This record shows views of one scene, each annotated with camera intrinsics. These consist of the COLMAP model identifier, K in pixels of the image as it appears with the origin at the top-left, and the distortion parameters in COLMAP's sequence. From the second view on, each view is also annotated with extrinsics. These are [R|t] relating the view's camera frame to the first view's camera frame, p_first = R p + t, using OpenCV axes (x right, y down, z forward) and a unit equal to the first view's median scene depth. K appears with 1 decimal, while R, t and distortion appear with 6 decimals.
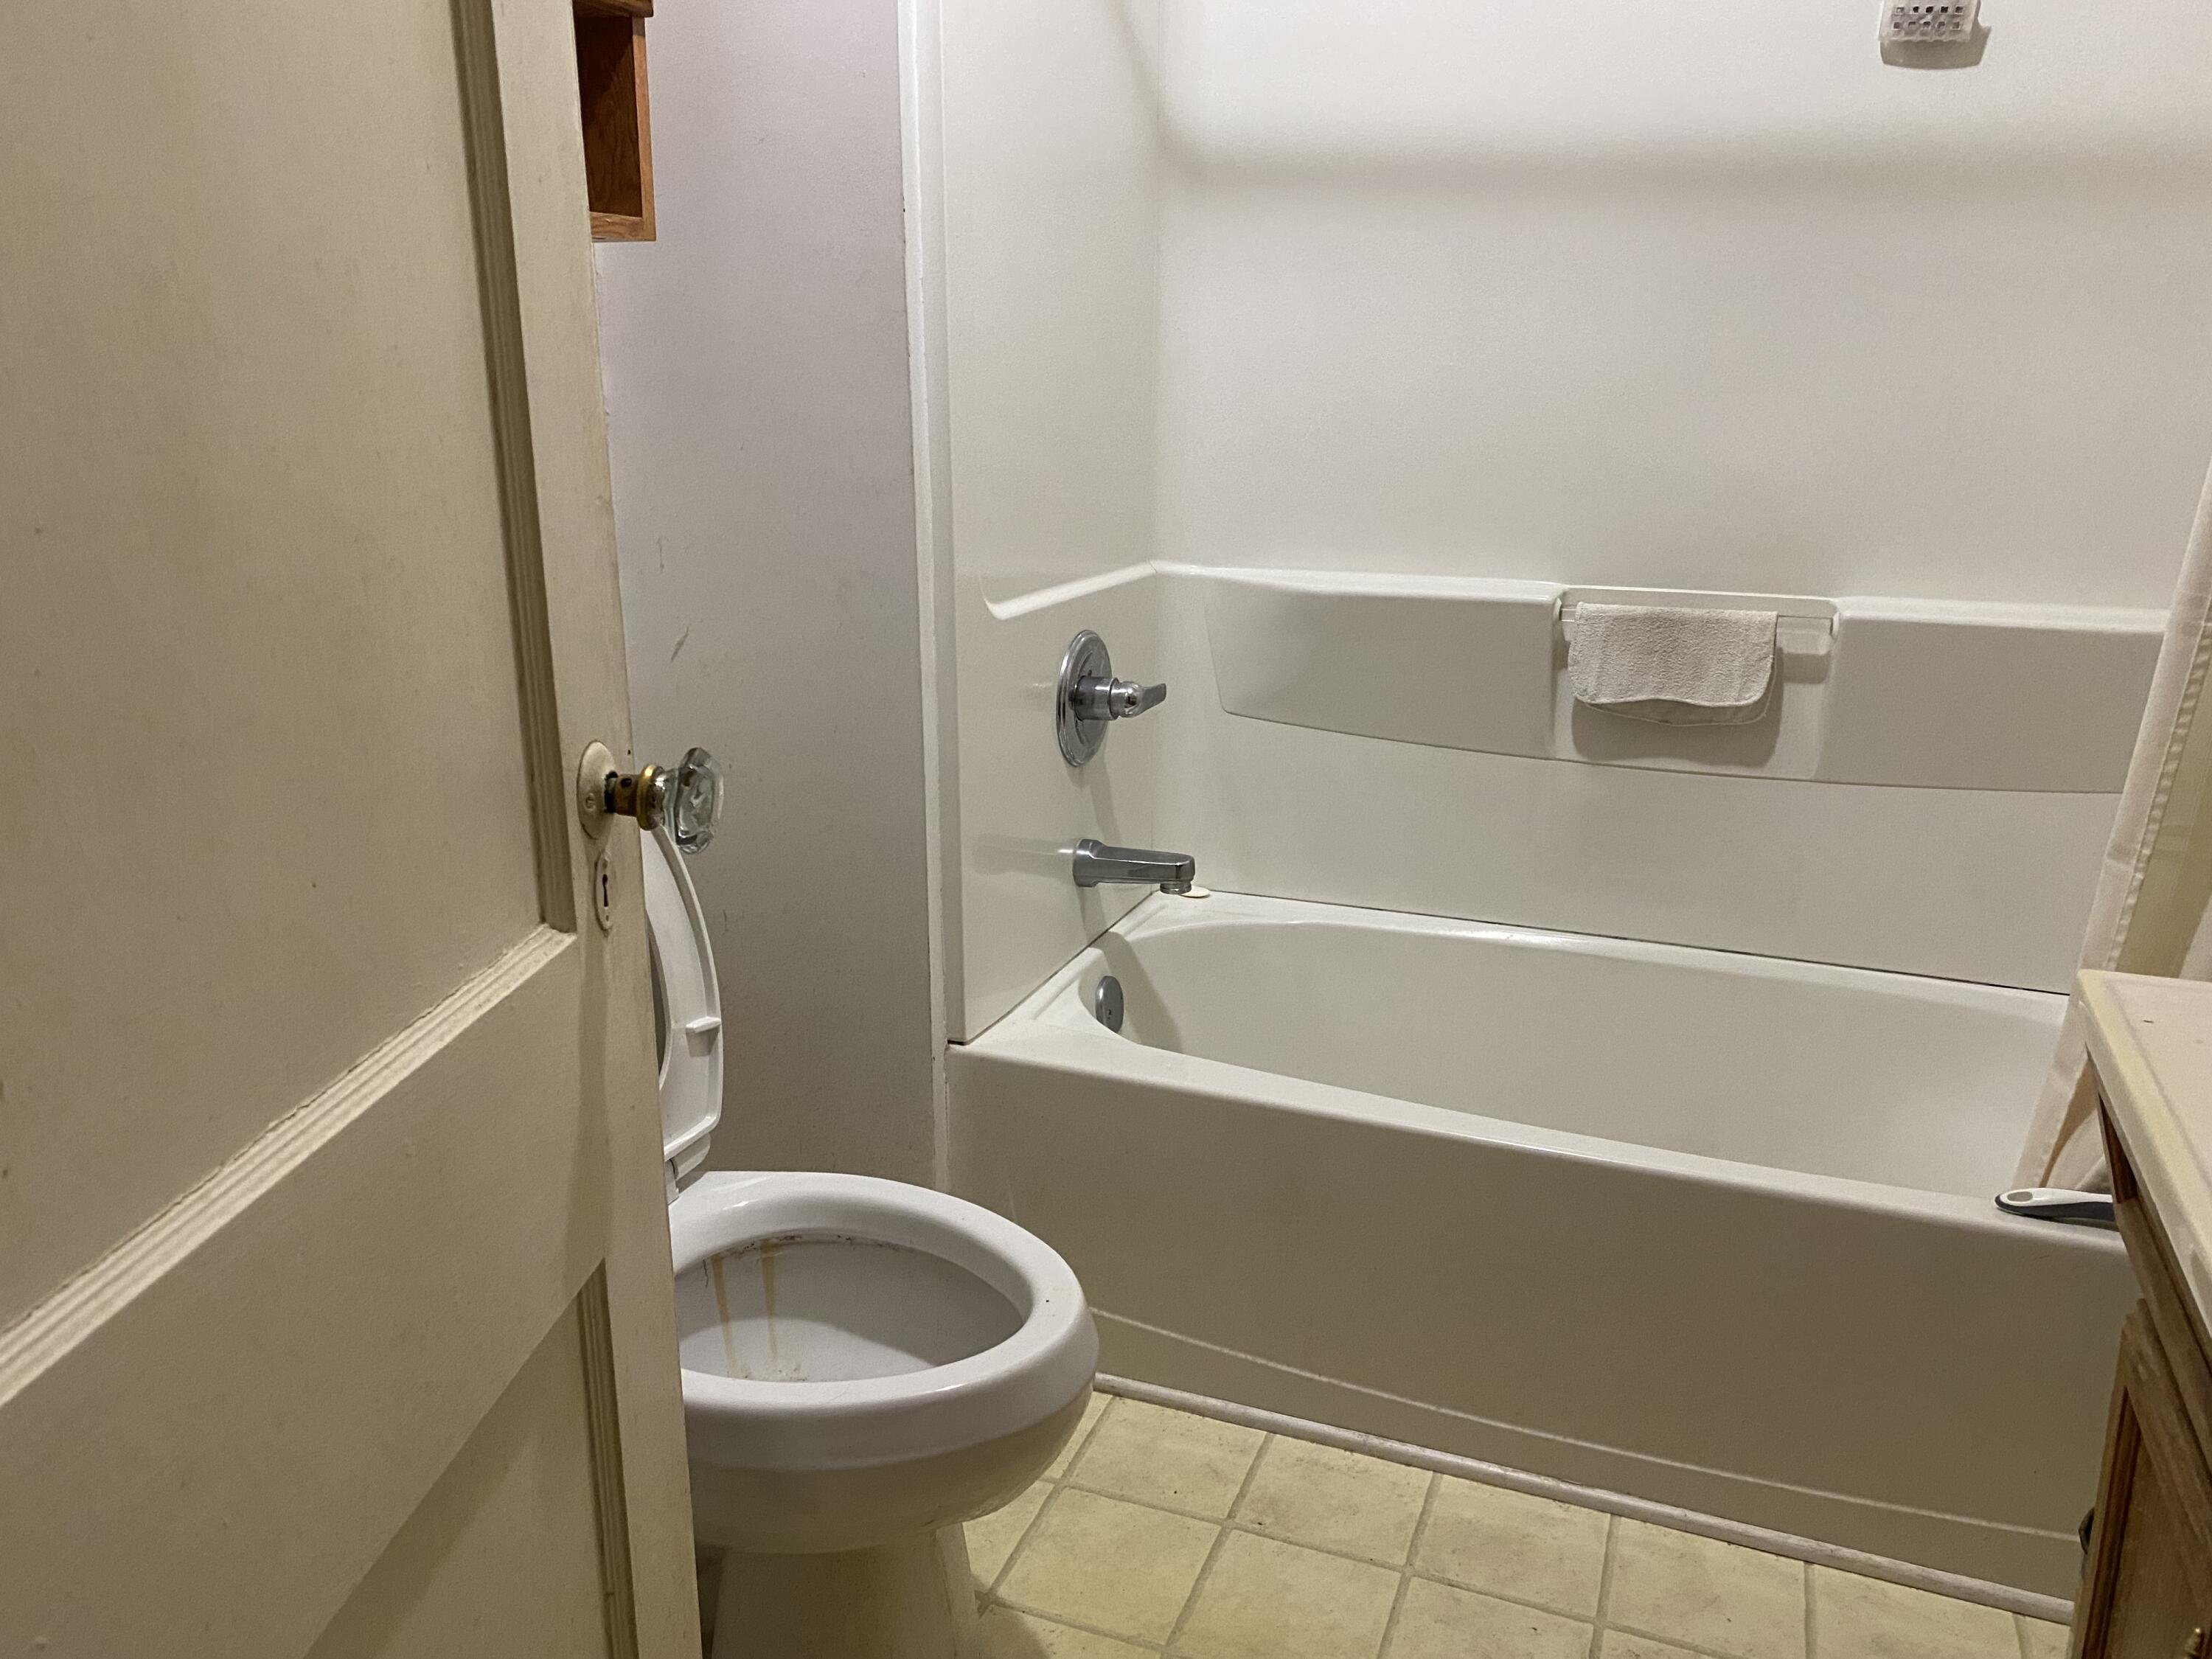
lens RADIAL K [[1640.5, 0, 1104.3], [0, 1640.5, 811.1], [0, 0, 1]] dist [0.072225, -0.191956]
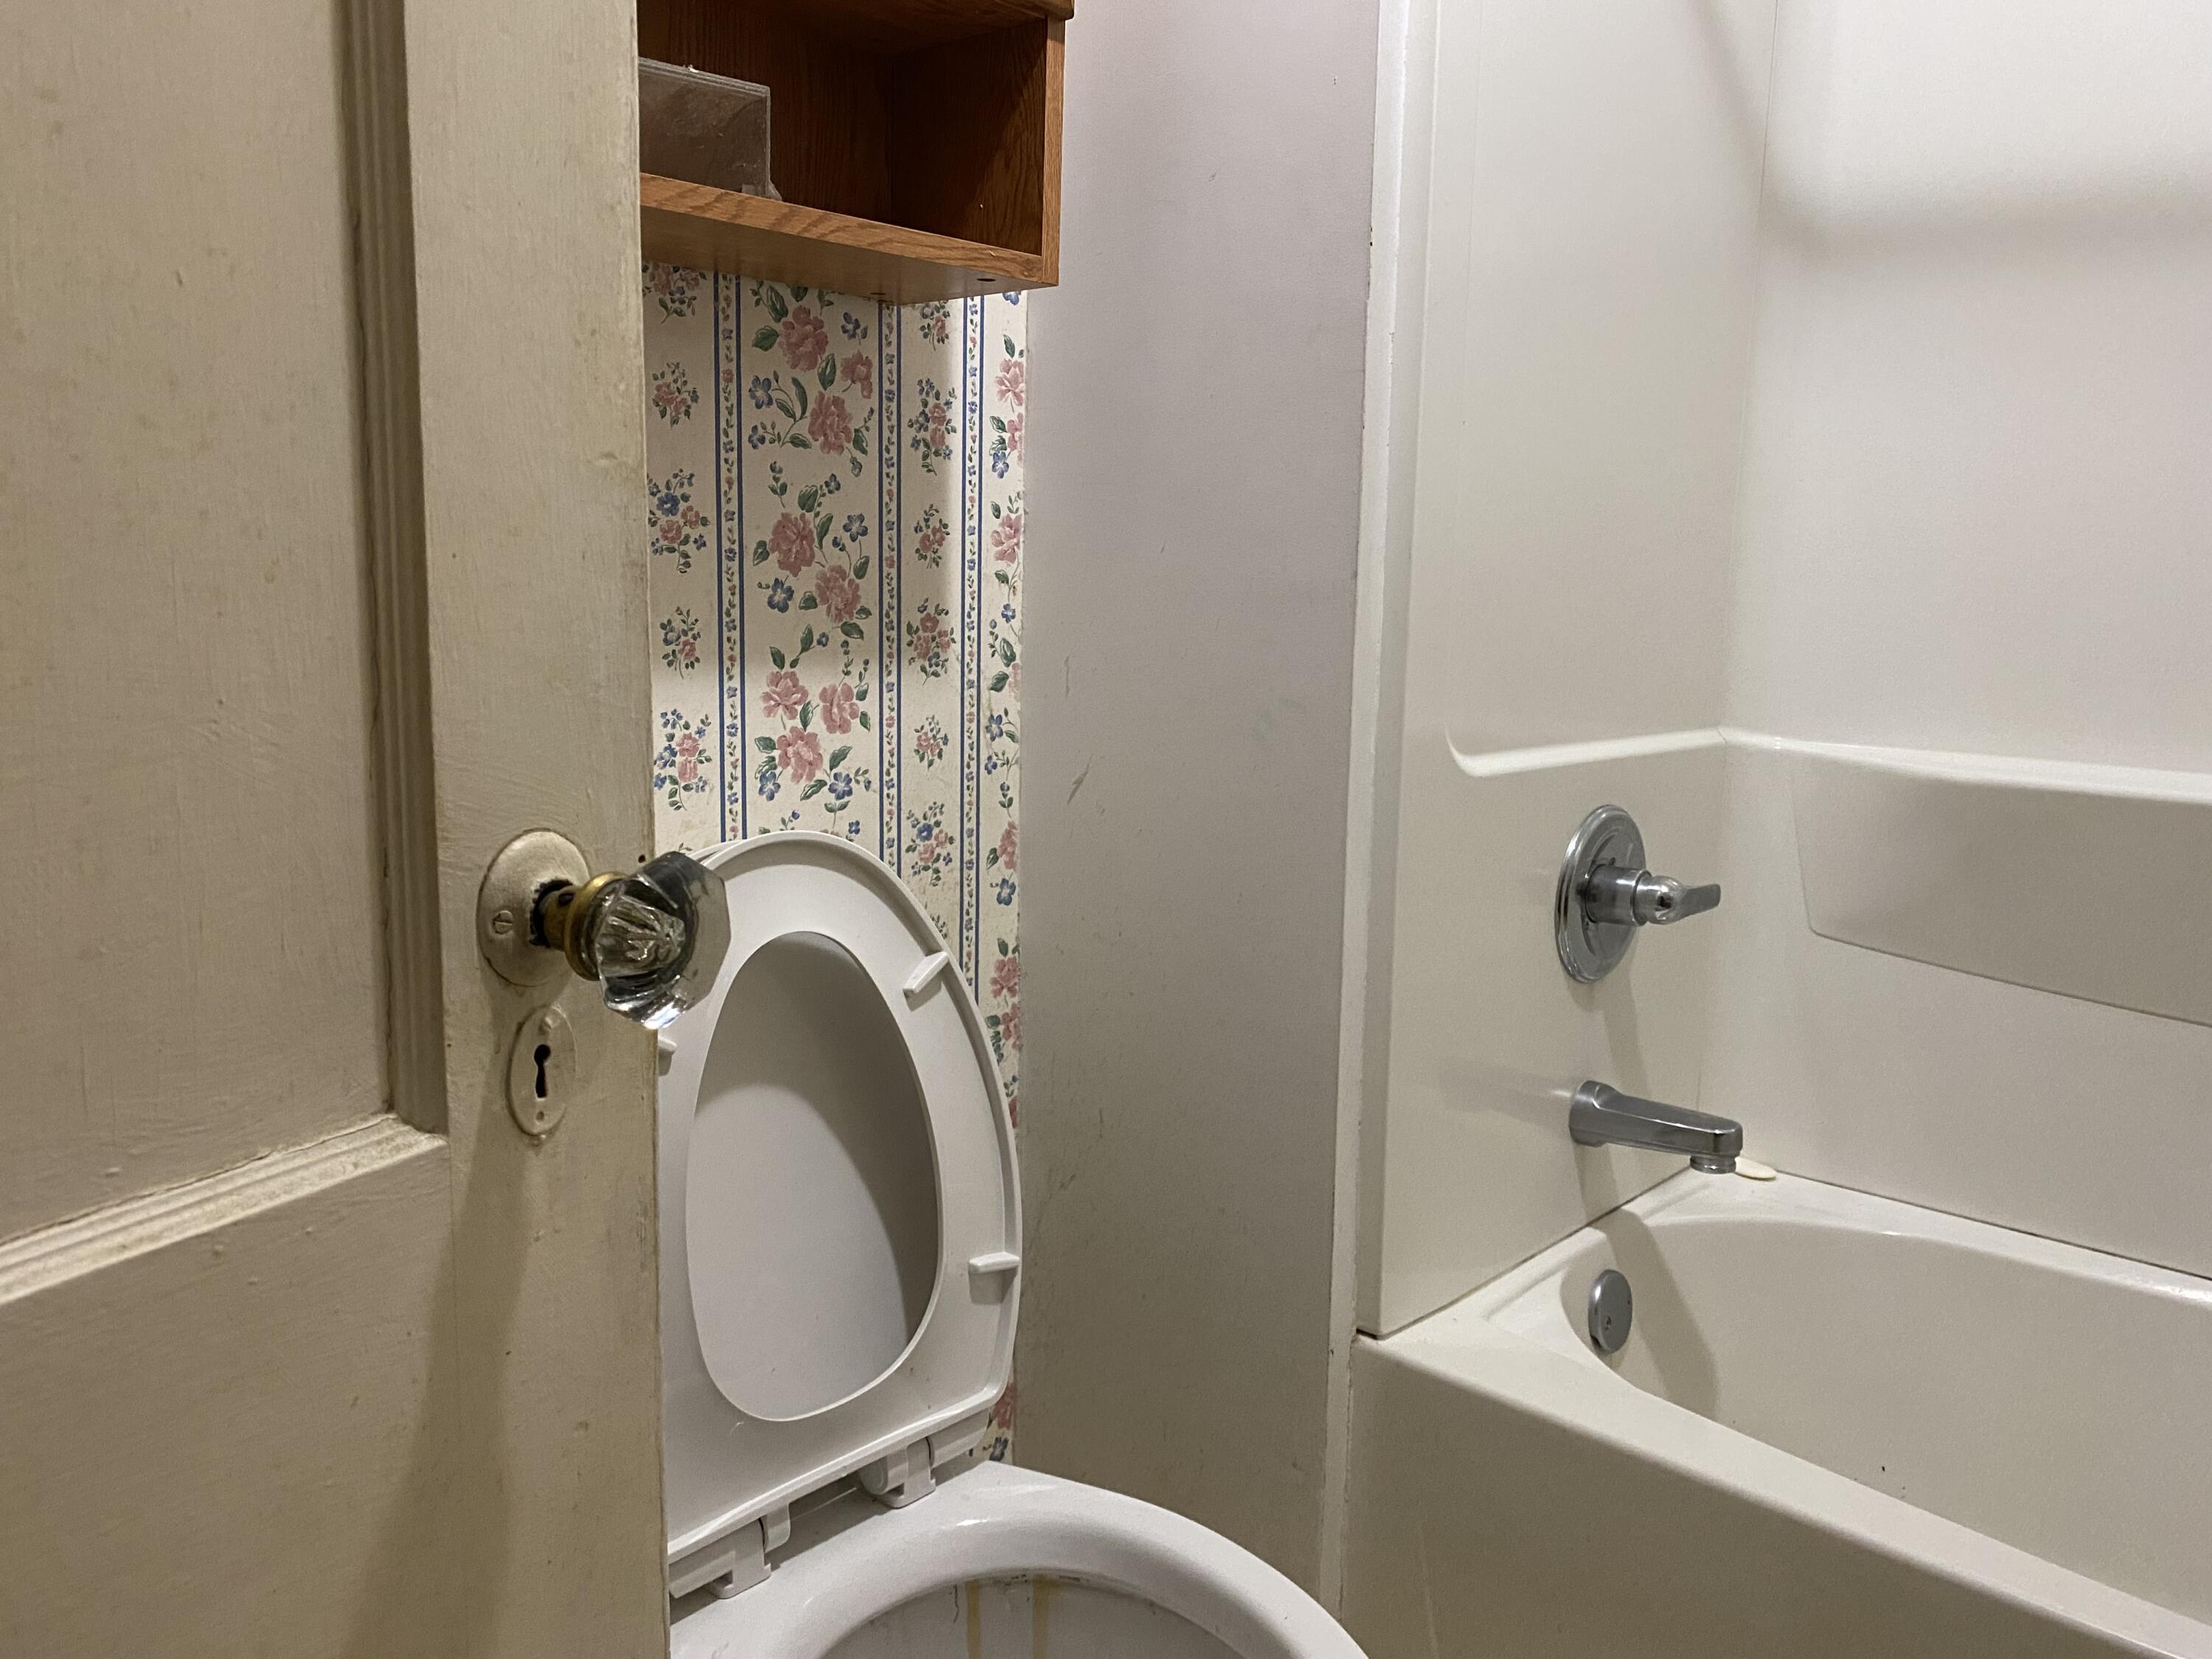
lens RADIAL K [[1640.5, 0, 1104.3], [0, 1640.5, 811.1], [0, 0, 1]] dist [0.072225, -0.191956]
pose [[0.928844, 0.066810, -0.364397, 0.051281], [-0.110835, 0.988668, -0.101250, -0.004125], [0.353503, 0.134433, 0.925723, 0.214607]]
